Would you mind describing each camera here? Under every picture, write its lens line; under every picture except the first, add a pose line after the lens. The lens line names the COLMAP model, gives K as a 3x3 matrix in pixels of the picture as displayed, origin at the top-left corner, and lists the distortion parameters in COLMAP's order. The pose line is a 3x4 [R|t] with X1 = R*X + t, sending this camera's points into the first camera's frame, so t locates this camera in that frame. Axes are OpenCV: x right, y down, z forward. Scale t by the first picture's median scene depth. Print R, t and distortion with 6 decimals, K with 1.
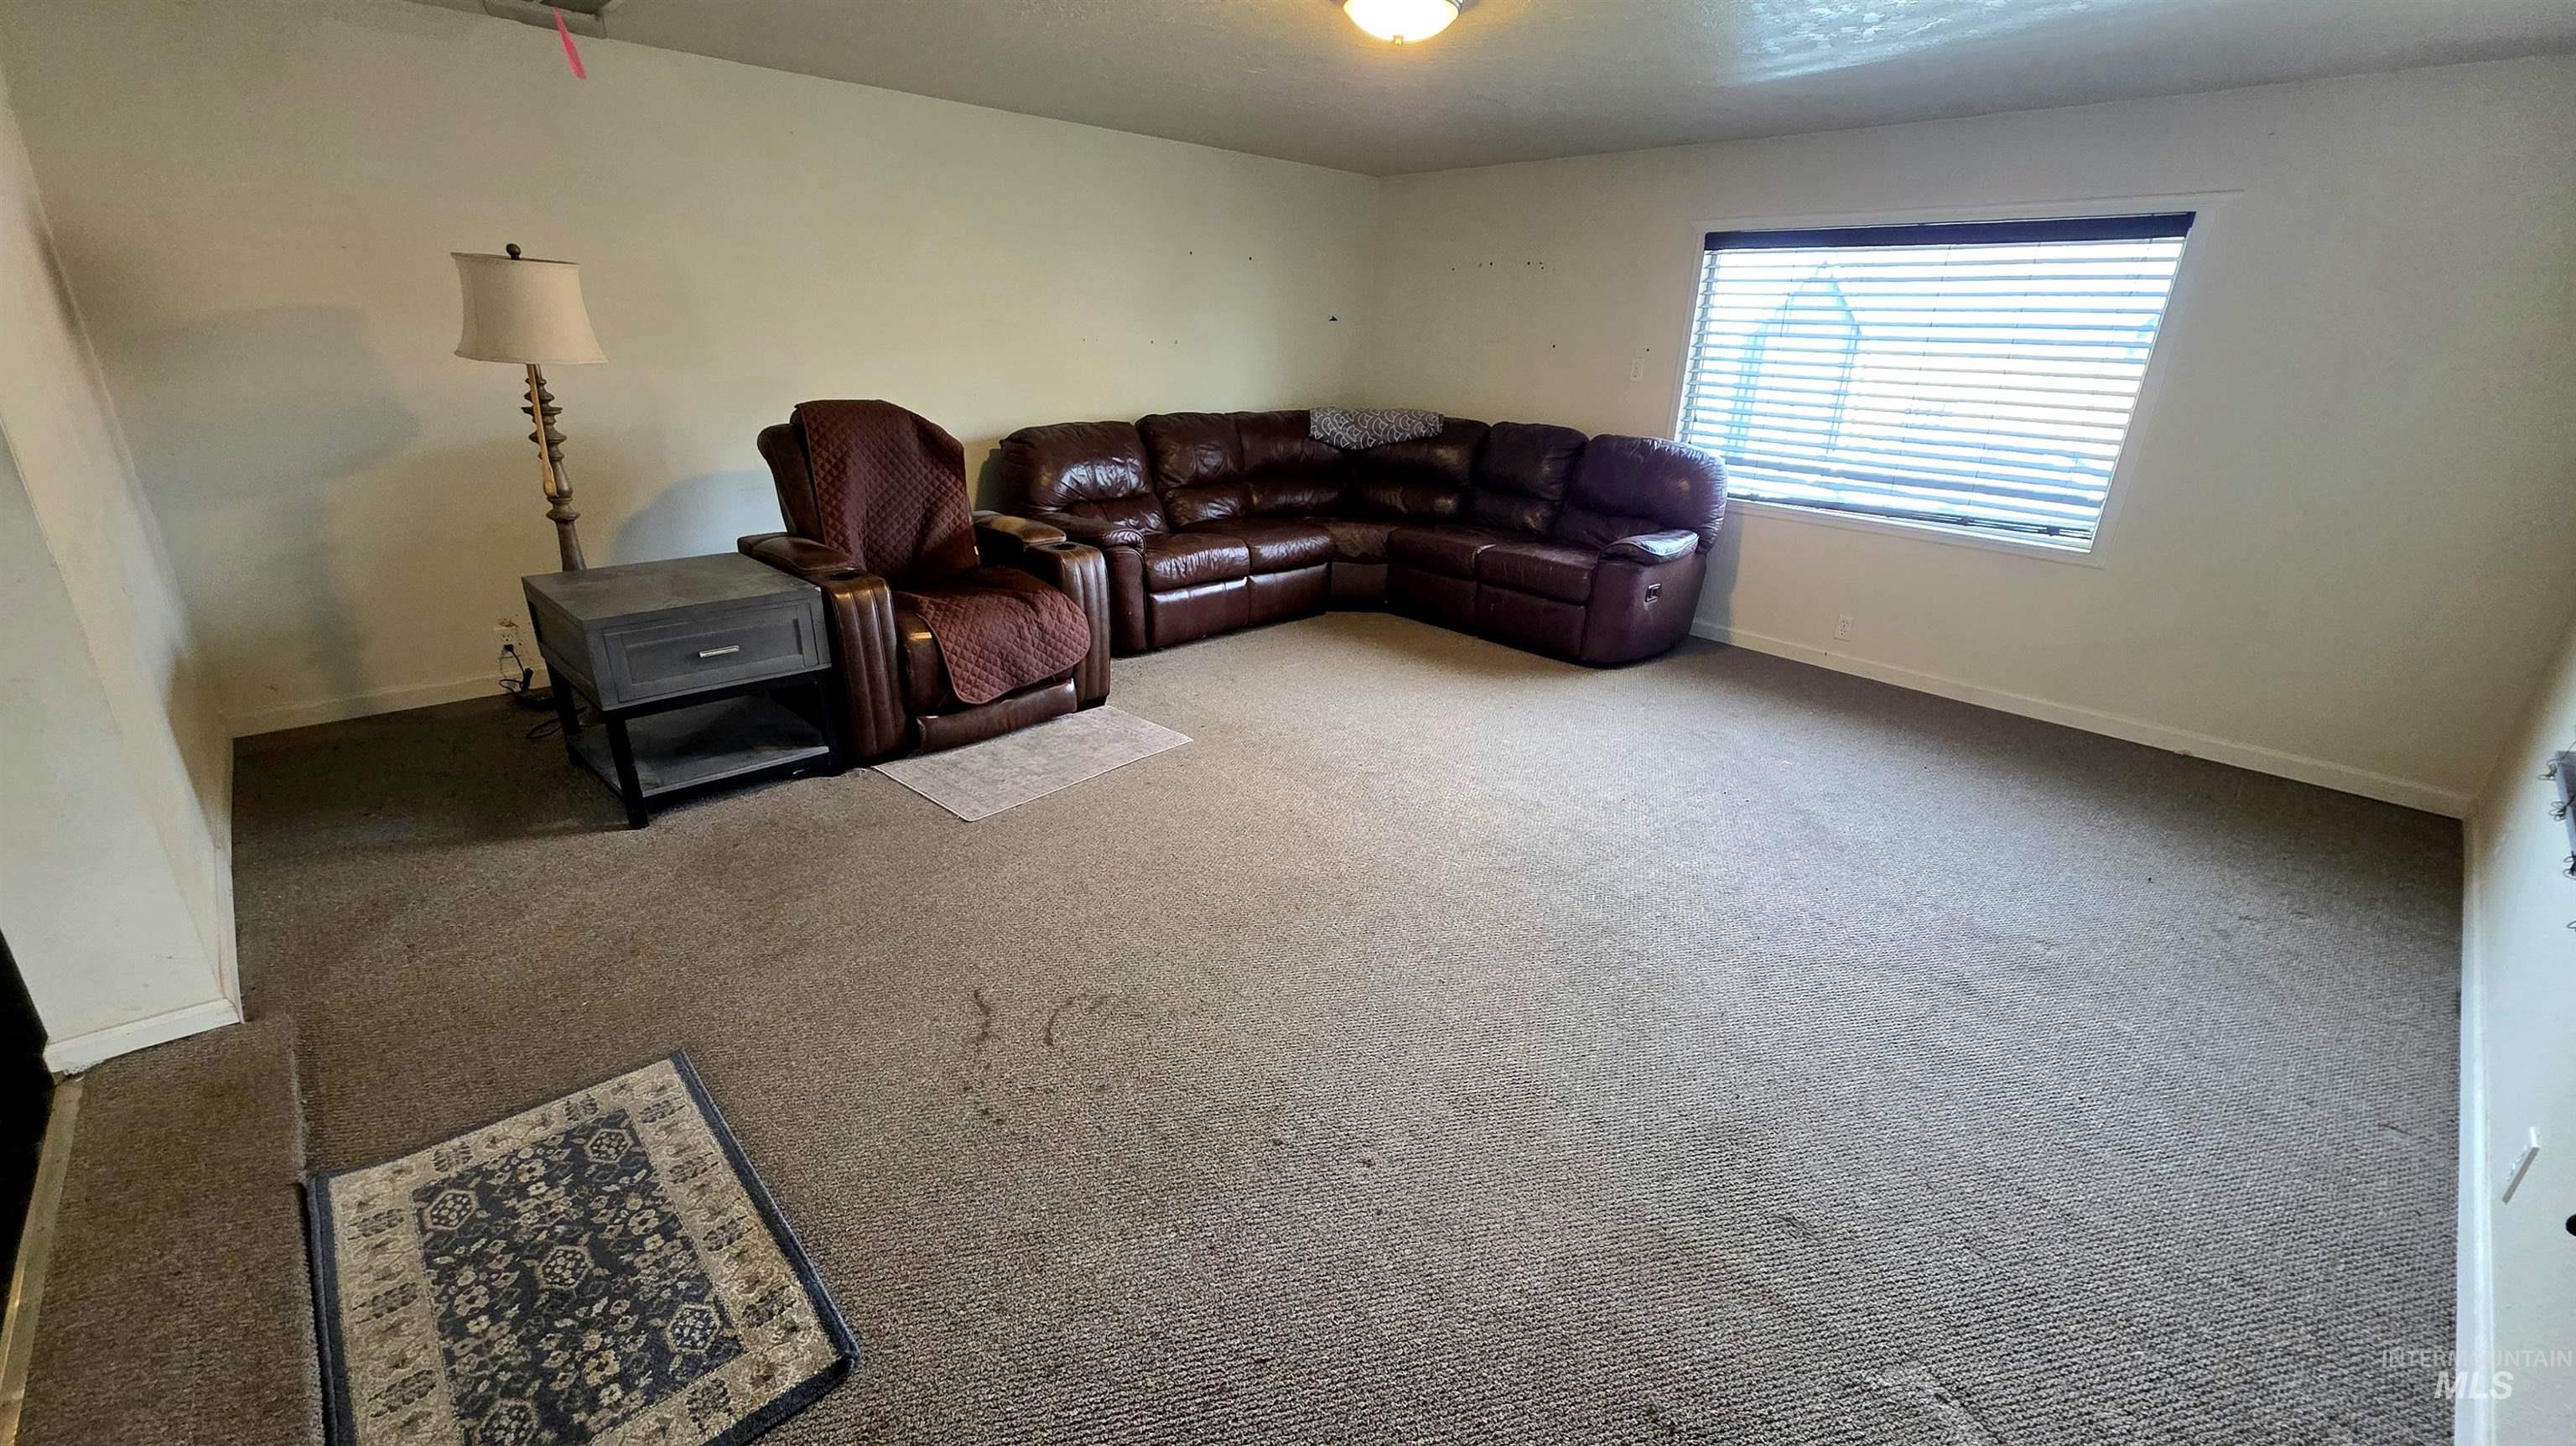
lens RADIAL K [[1033.5, 0, 1288.0], [0, 1033.5, 723.0], [0, 0, 1]] dist [0.007495, 0.000070]
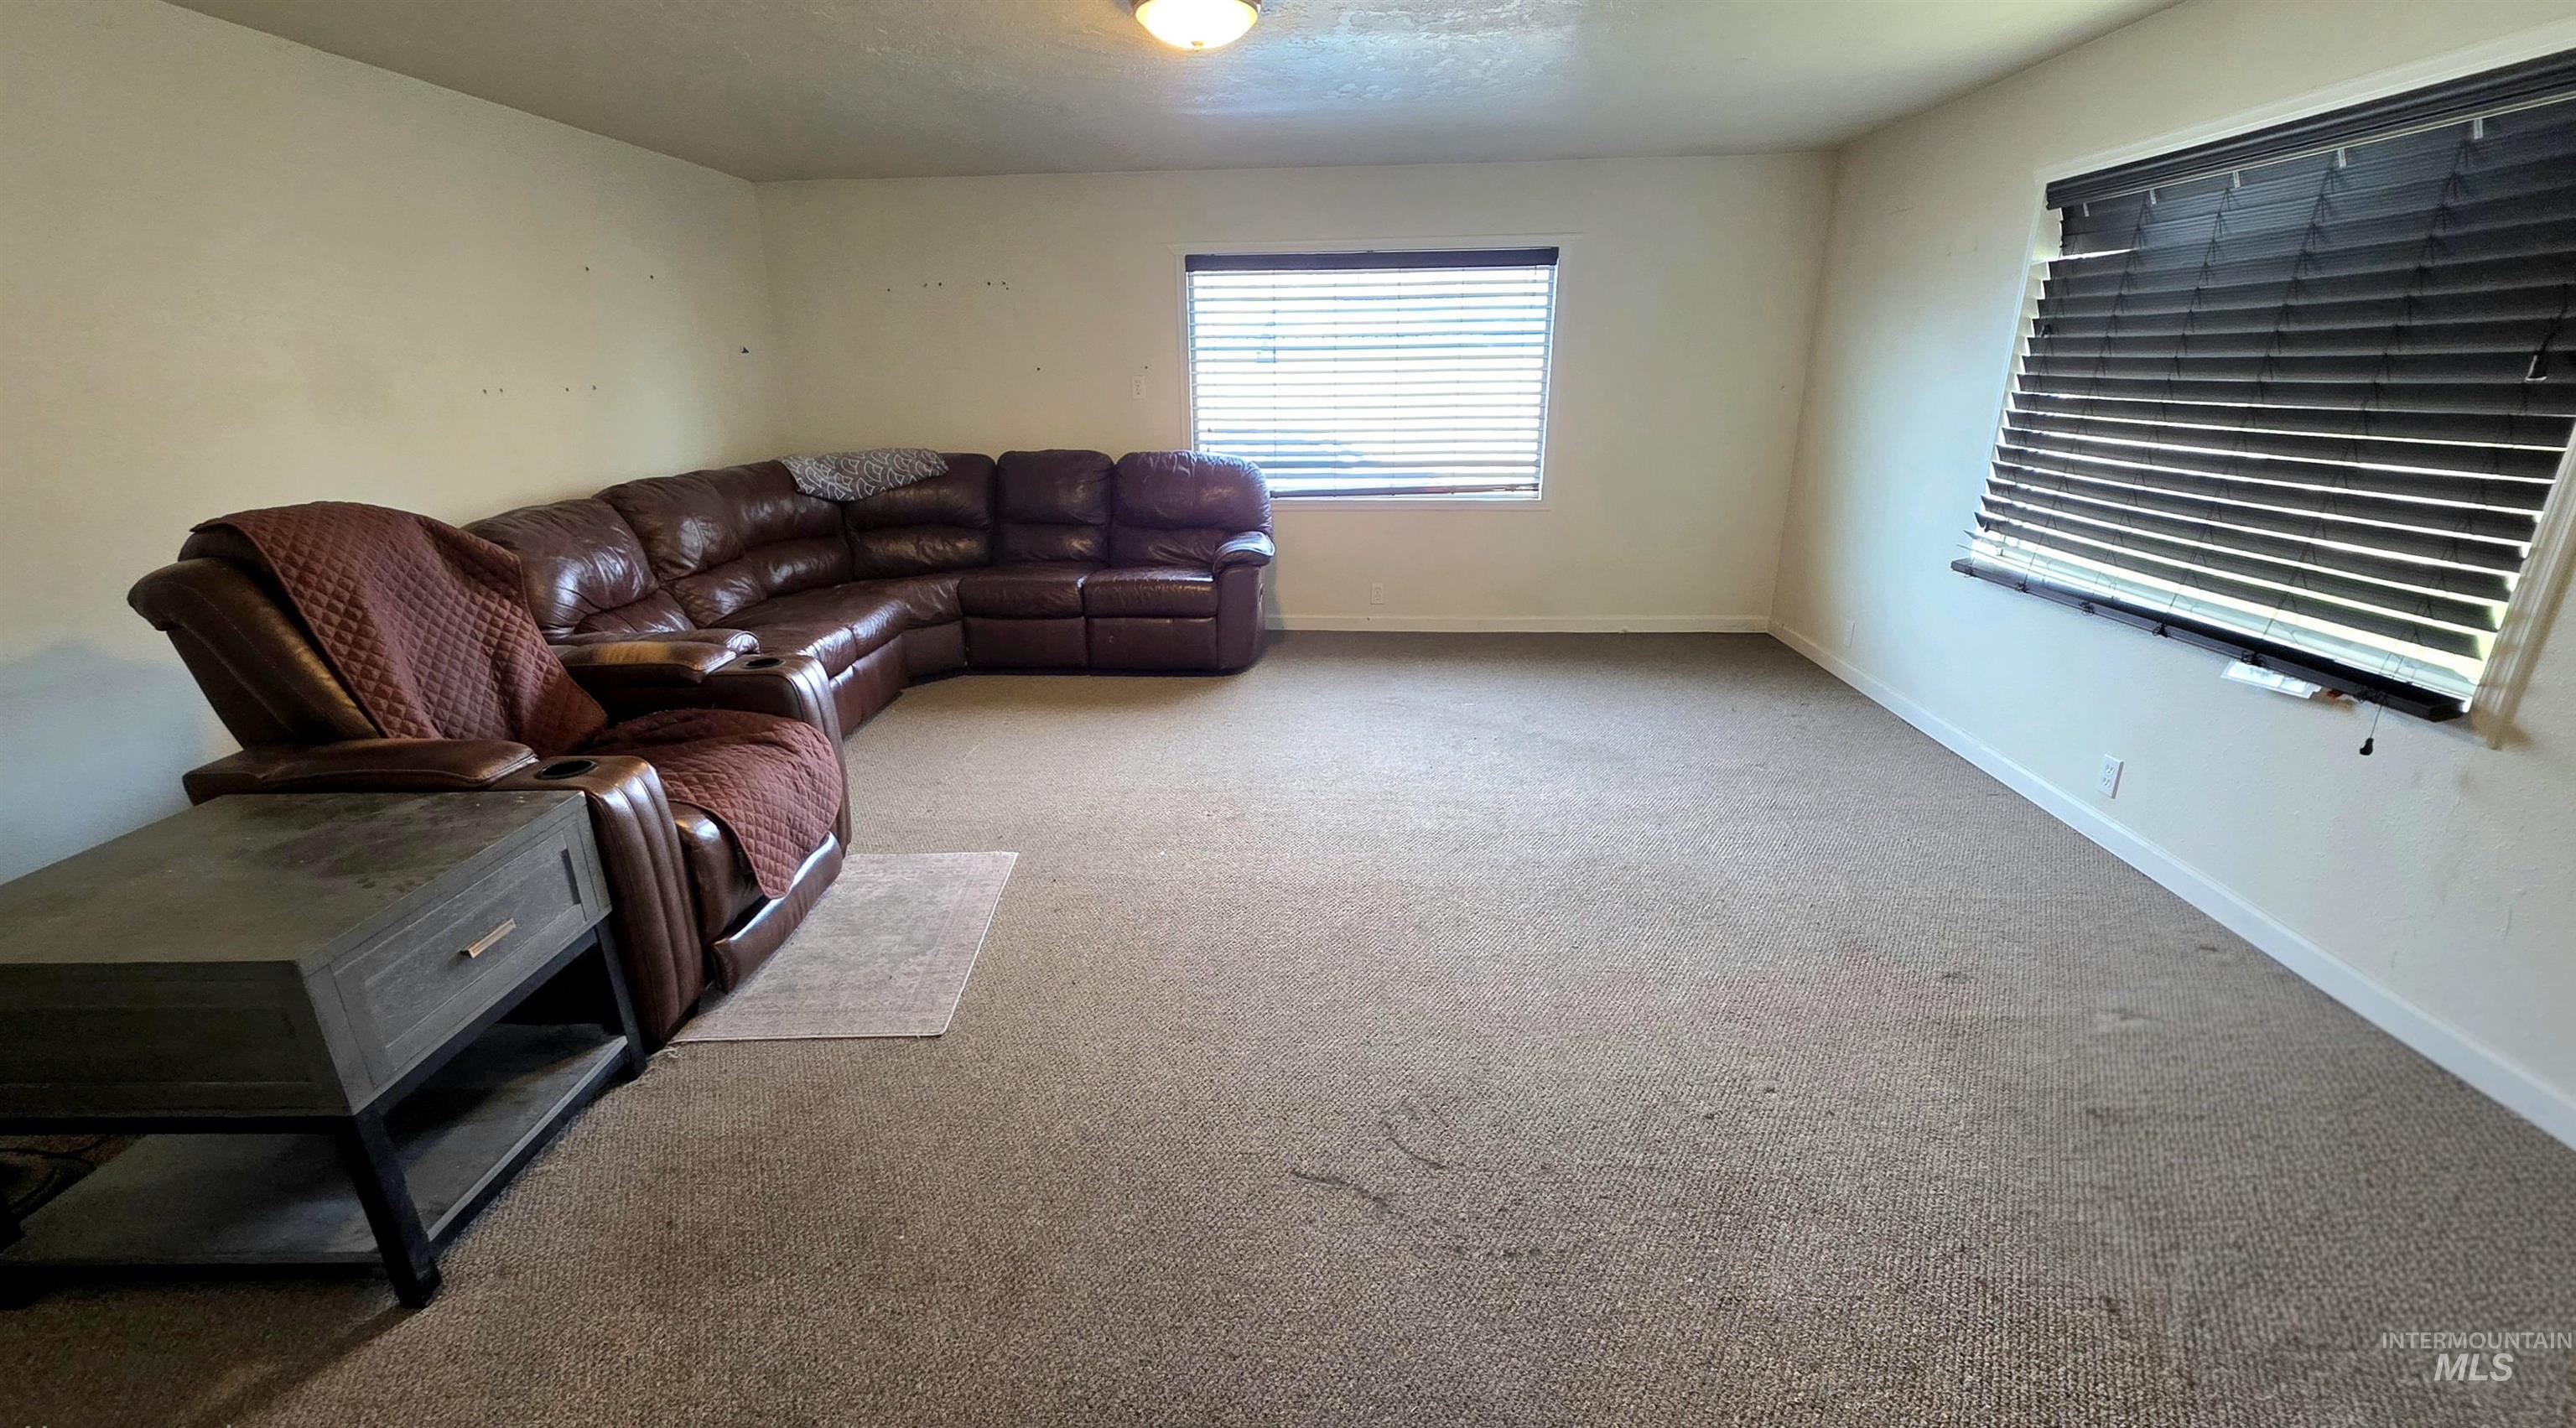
lens RADIAL K [[1086.1, 0, 1266.1], [0, 1086.1, 735.0], [0, 0, 1]] dist [0.001728, -0.000026]
pose [[0.732938, -0.259717, 0.628768, -0.411709], [0.277151, 0.958074, 0.072673, -0.071985], [-0.621281, 0.120999, 0.774189, 0.174747]]
